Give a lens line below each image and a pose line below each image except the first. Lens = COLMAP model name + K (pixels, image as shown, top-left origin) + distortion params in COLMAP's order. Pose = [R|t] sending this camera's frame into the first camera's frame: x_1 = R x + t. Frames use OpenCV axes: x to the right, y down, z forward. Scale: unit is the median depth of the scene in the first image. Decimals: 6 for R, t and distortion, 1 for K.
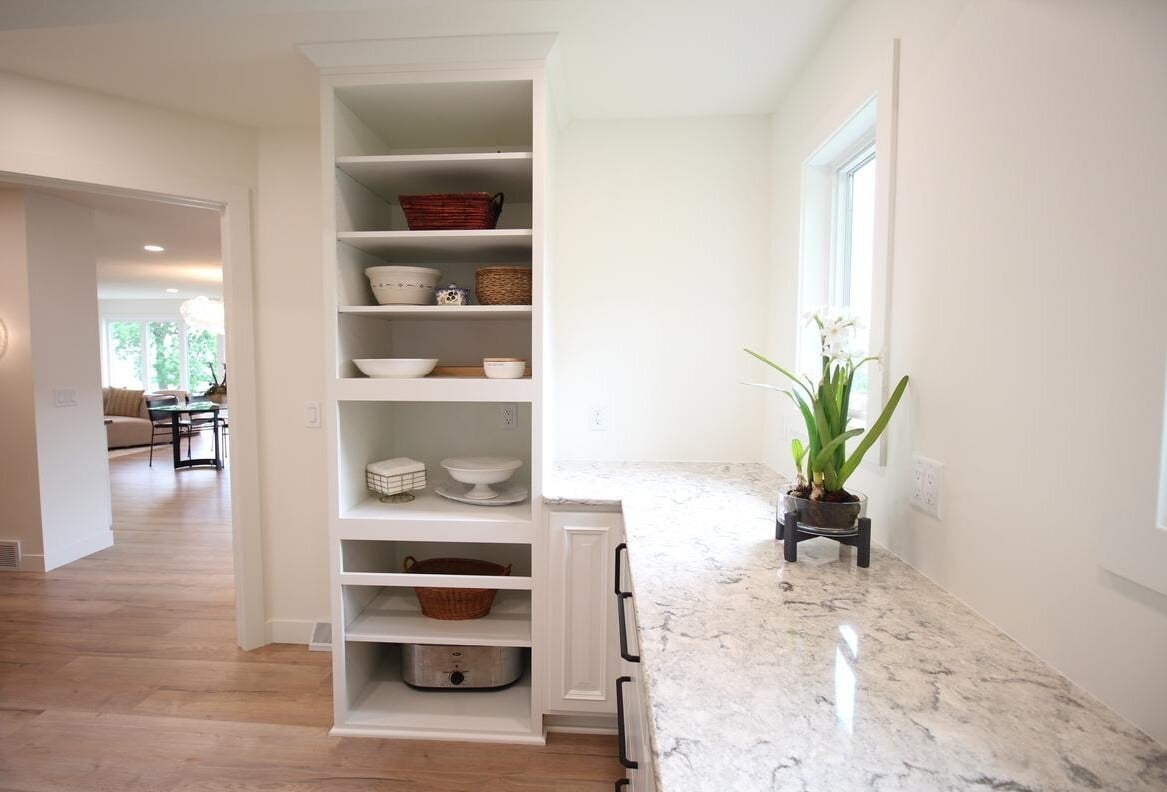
lens RADIAL K [[596.4, 0, 582.1], [0, 596.4, 397.0], [0, 0, 1]] dist [-0.002352, -0.000258]
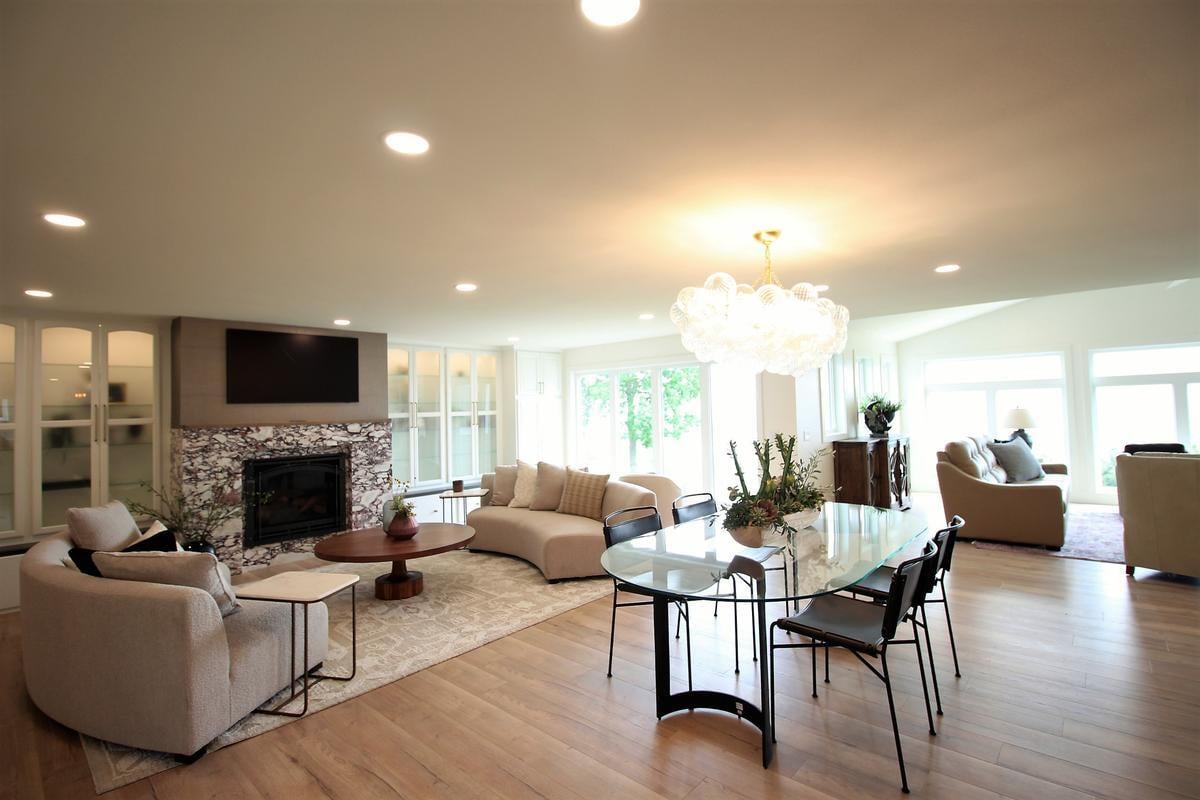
lens RADIAL K [[573.9, 0, 605.3], [0, 573.9, 388.6], [0, 0, 1]] dist [-0.005595, -0.009833]
pose [[0.790169, -0.045180, -0.611222, -0.367657], [-0.017937, 0.995147, -0.096747, -0.042780], [0.612627, 0.087410, 0.785524, 0.518426]]
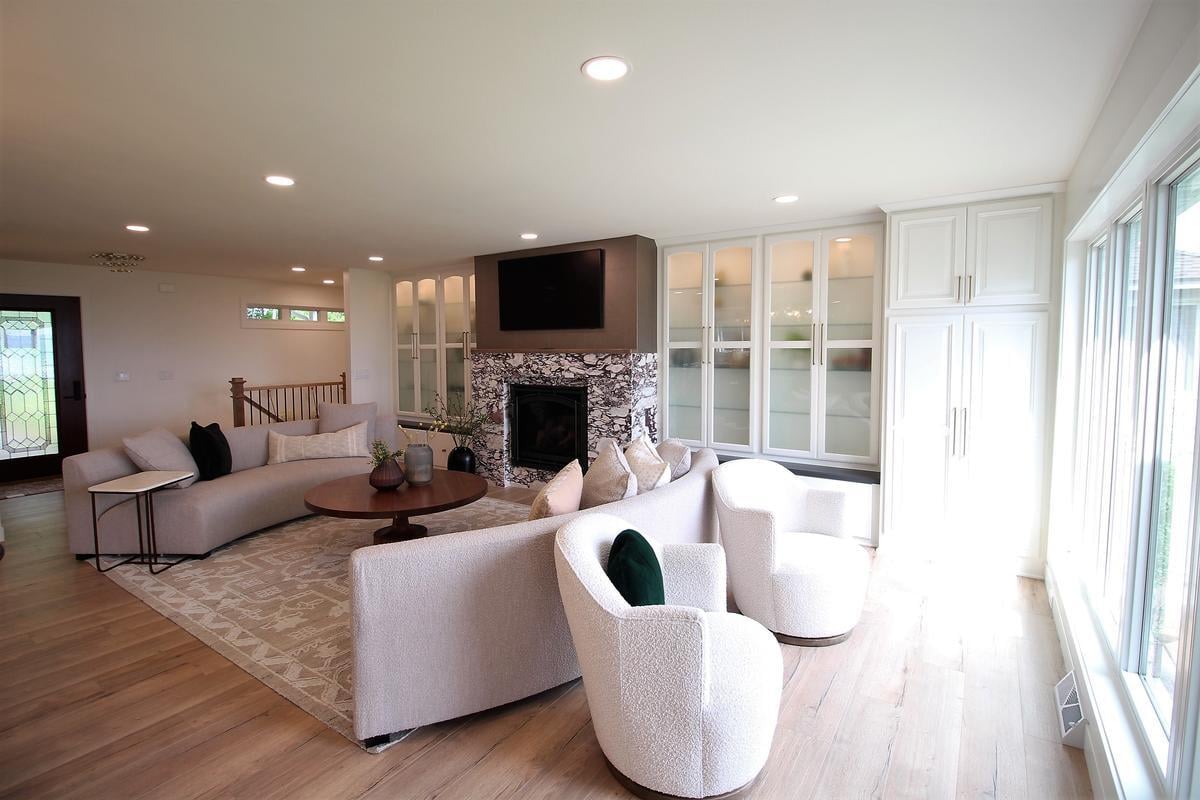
lens RADIAL K [[573.9, 0, 592.8], [0, 573.9, 392.0], [0, 0, 1]] dist [-0.005595, -0.009833]
pose [[-0.514012, 0.070242, -0.854902, -0.529186], [-0.061049, 0.991119, 0.118140, -0.089982], [0.855608, 0.112916, -0.505159, 1.143204]]
